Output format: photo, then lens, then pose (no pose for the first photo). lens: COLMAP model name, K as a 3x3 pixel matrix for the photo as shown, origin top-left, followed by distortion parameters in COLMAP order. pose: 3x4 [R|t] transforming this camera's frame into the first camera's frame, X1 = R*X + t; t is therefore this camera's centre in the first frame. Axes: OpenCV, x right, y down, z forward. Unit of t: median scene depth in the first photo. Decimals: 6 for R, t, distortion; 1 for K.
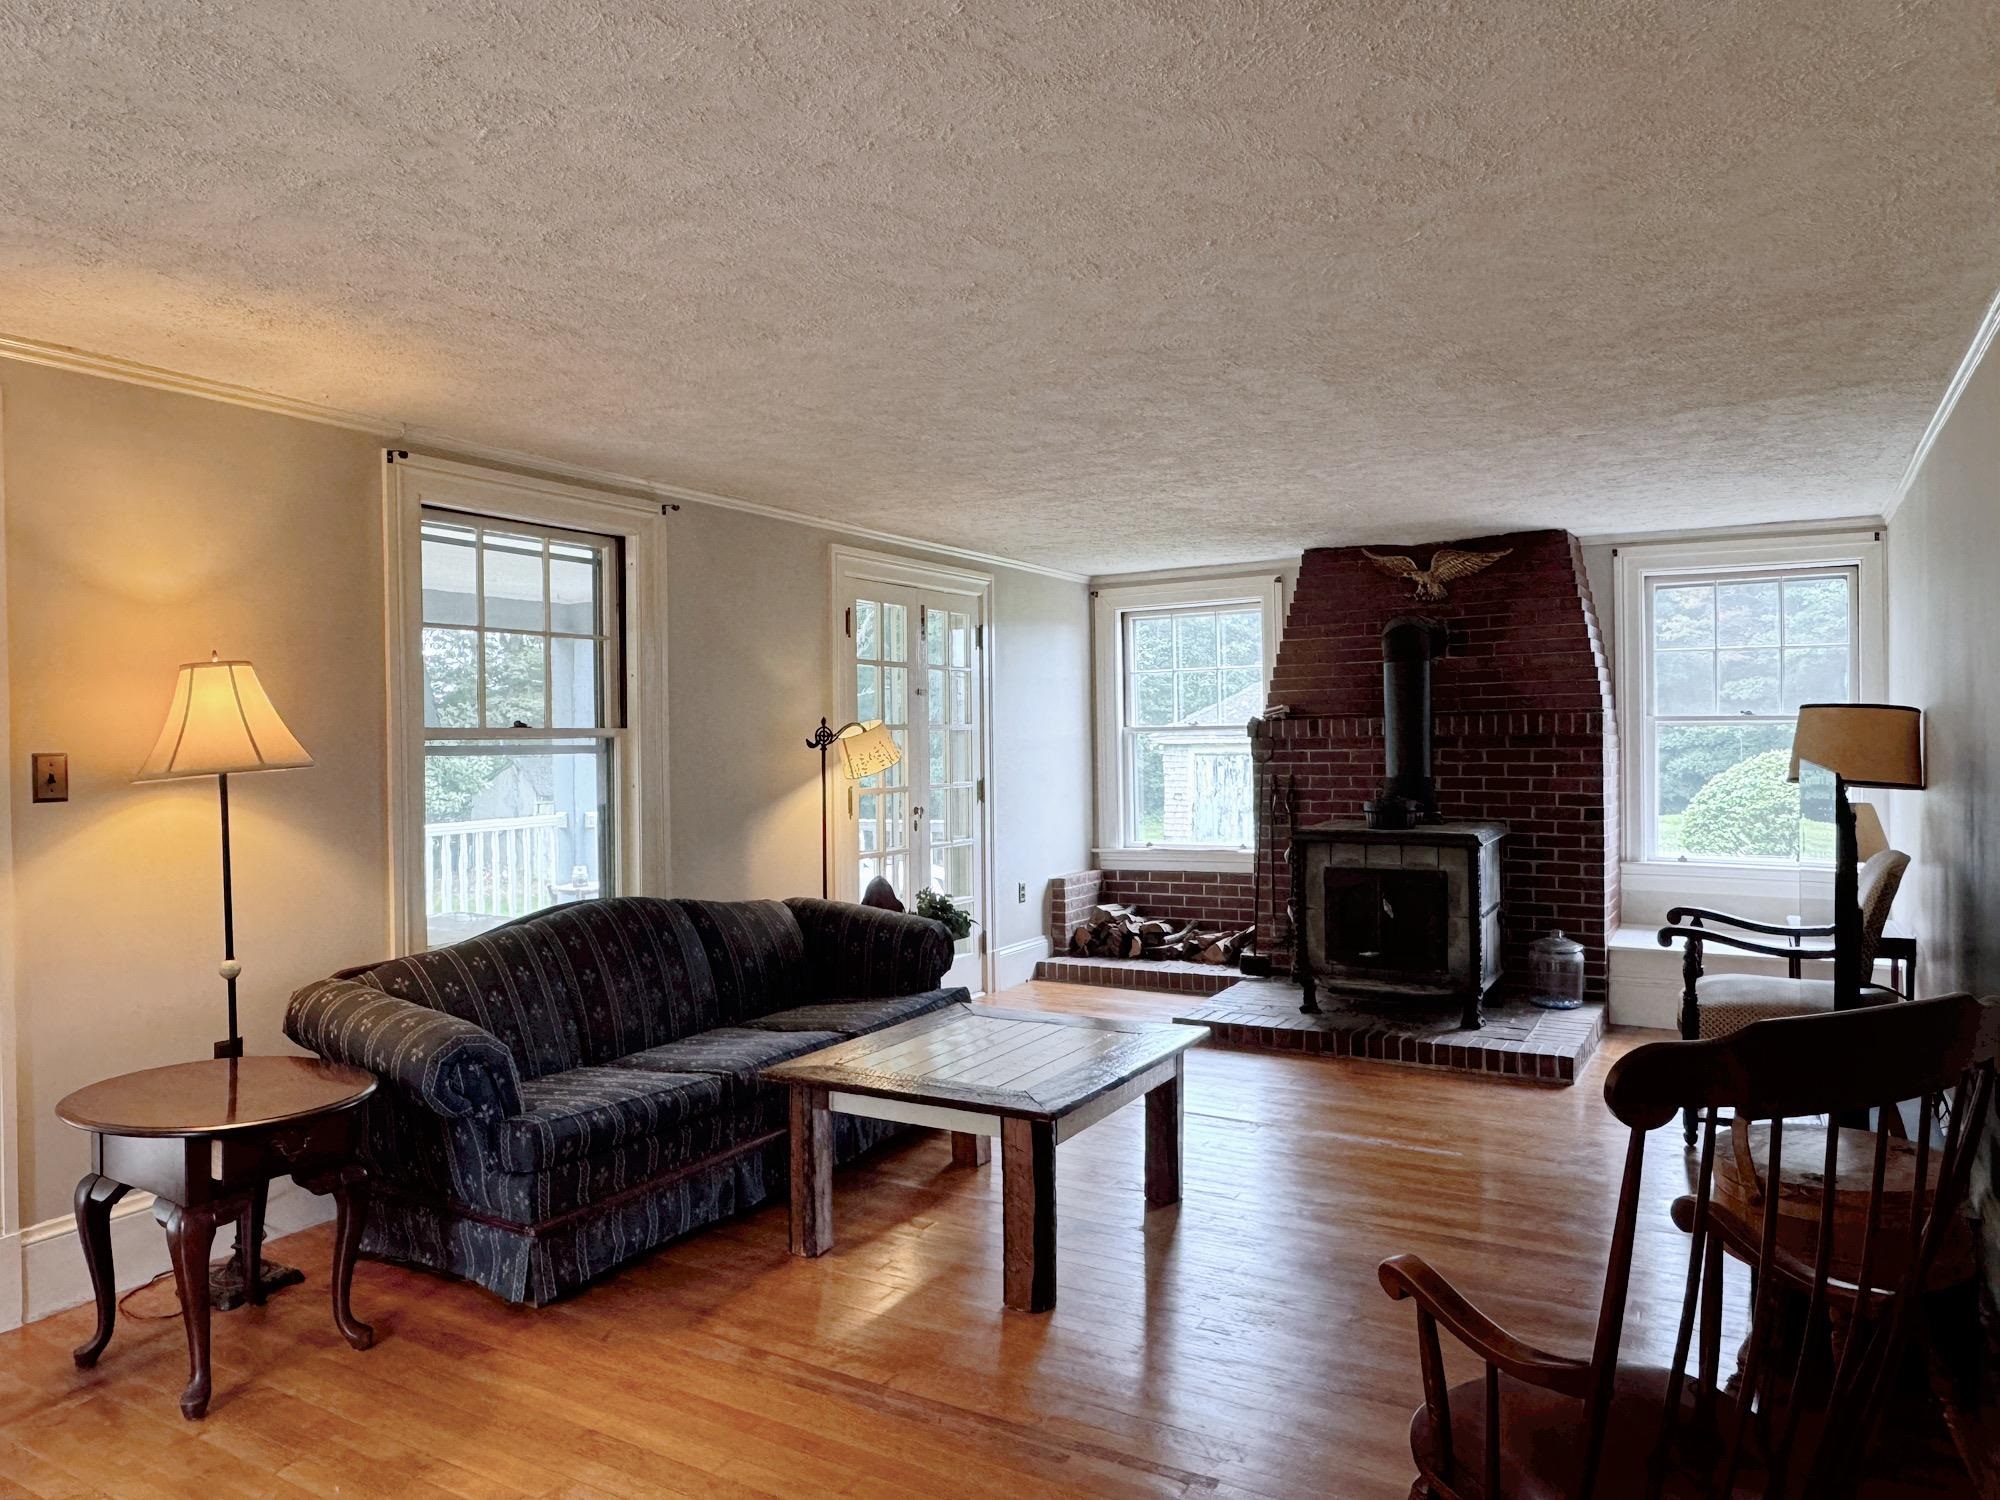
lens RADIAL K [[970.5, 0, 990.9], [0, 970.5, 743.9], [0, 0, 1]] dist [-0.003507, 0.001069]
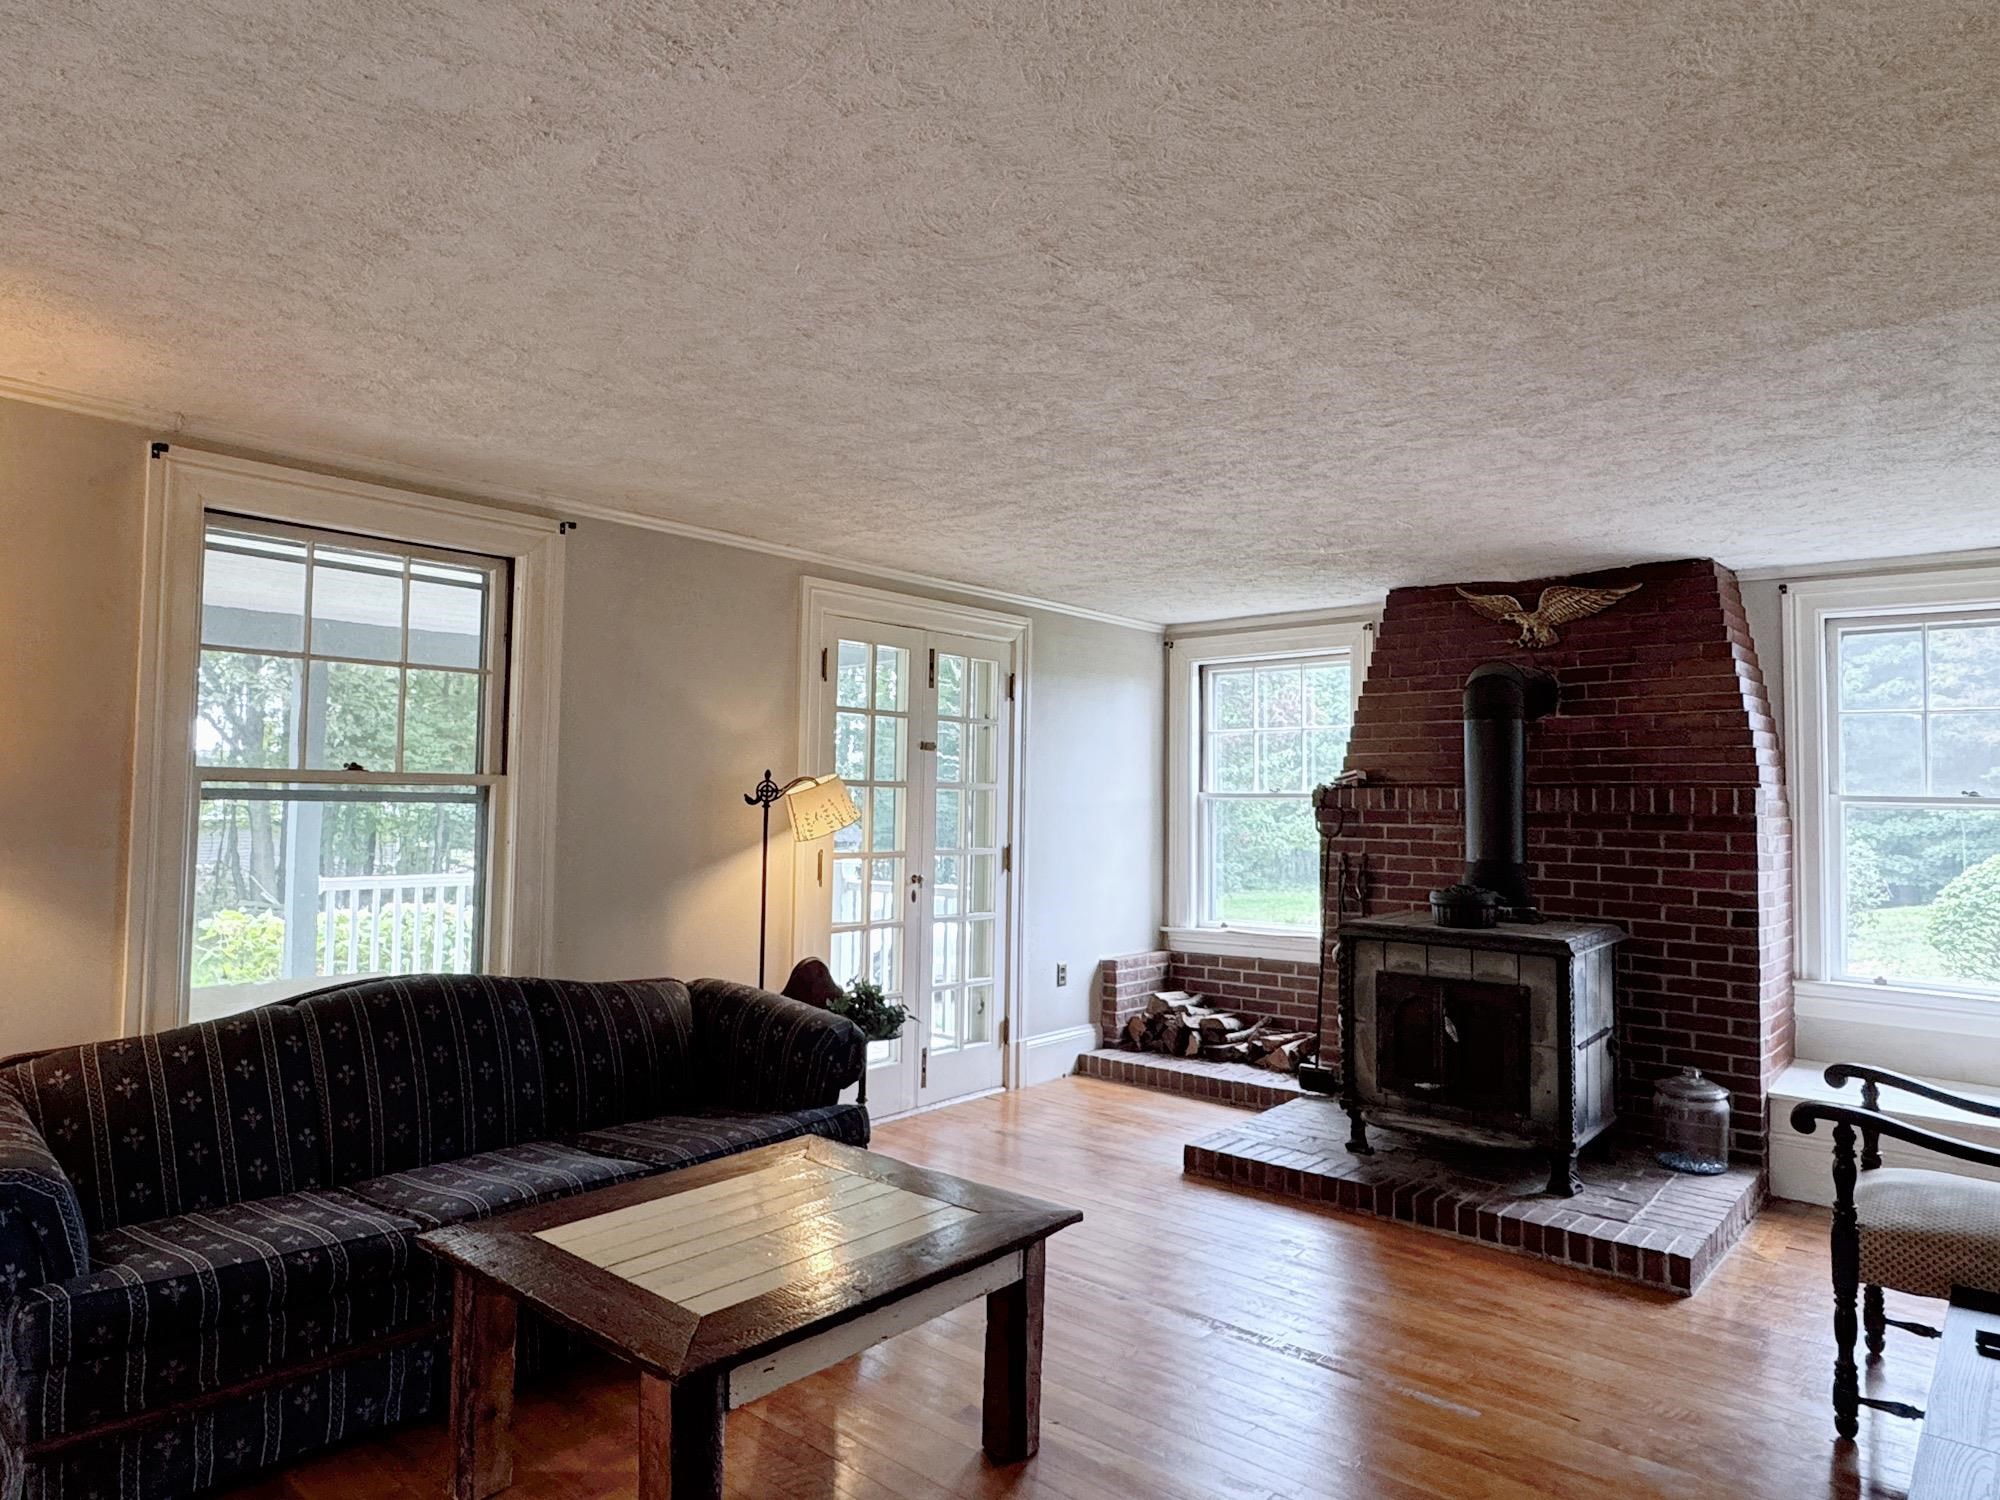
lens RADIAL K [[970.5, 0, 1004.4], [0, 970.5, 762.8], [0, 0, 1]] dist [-0.003507, 0.001069]
pose [[0.990003, 0.022162, -0.139294, 0.155695], [-0.028350, 0.998690, -0.042592, -0.002530], [0.138168, 0.046115, 0.989335, 0.161955]]
